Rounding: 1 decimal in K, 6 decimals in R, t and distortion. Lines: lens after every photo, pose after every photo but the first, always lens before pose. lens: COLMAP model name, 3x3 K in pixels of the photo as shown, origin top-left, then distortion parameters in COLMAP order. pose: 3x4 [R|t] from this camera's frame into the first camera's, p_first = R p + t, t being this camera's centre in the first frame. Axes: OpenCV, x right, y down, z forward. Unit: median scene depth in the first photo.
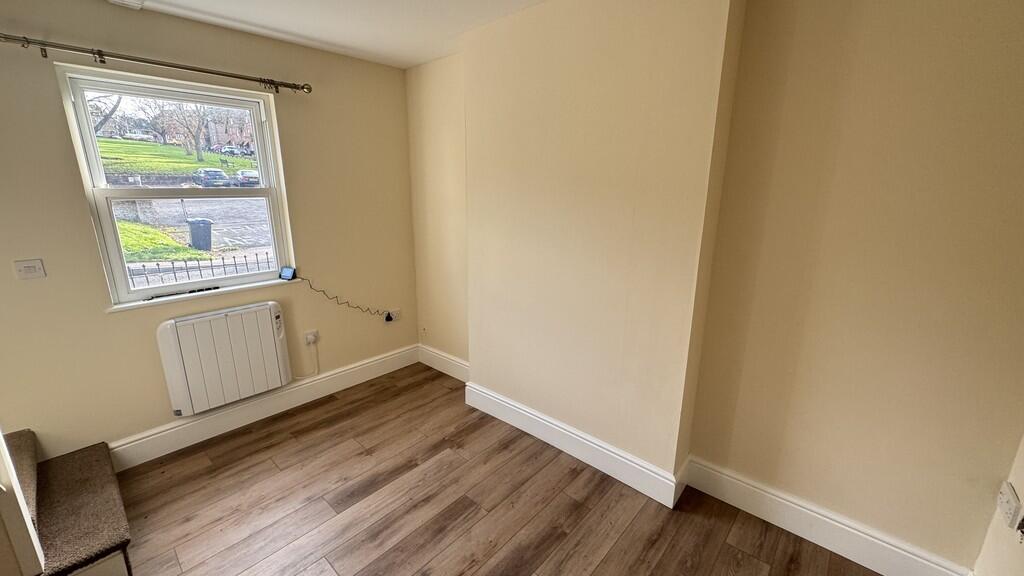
lens RADIAL K [[412.2, 0, 512.0], [0, 412.2, 288.0], [0, 0, 1]] dist [-0.001346, -0.000321]
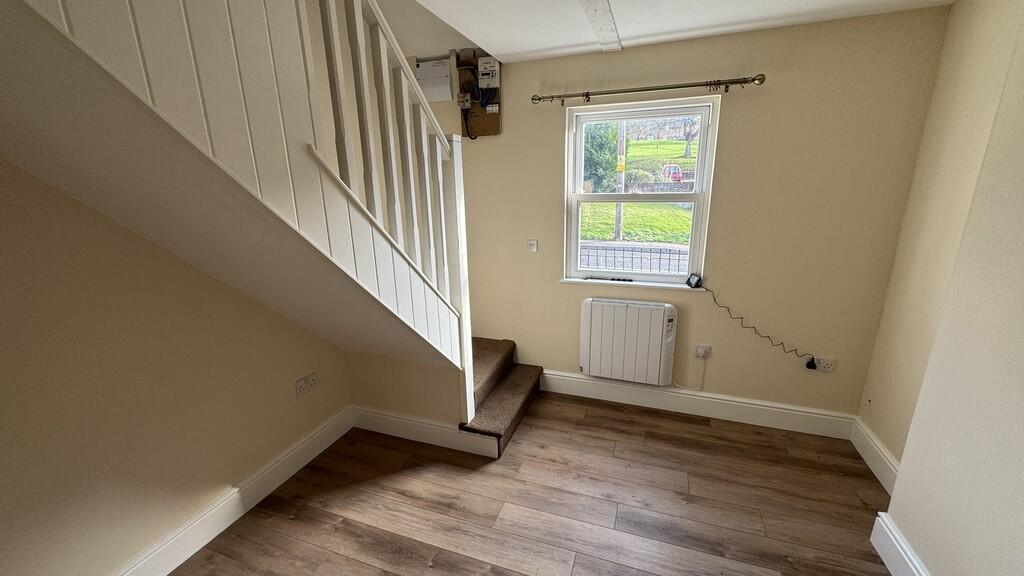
lens RADIAL K [[404.4, 0, 512.0], [0, 404.4, 288.0], [0, 0, 1]] dist [-0.000493, -0.000028]
pose [[0.370440, 0.219279, -0.902602, 0.176495], [-0.207551, 0.966706, 0.149671, -0.077557], [0.905371, 0.131891, 0.403618, 0.239831]]
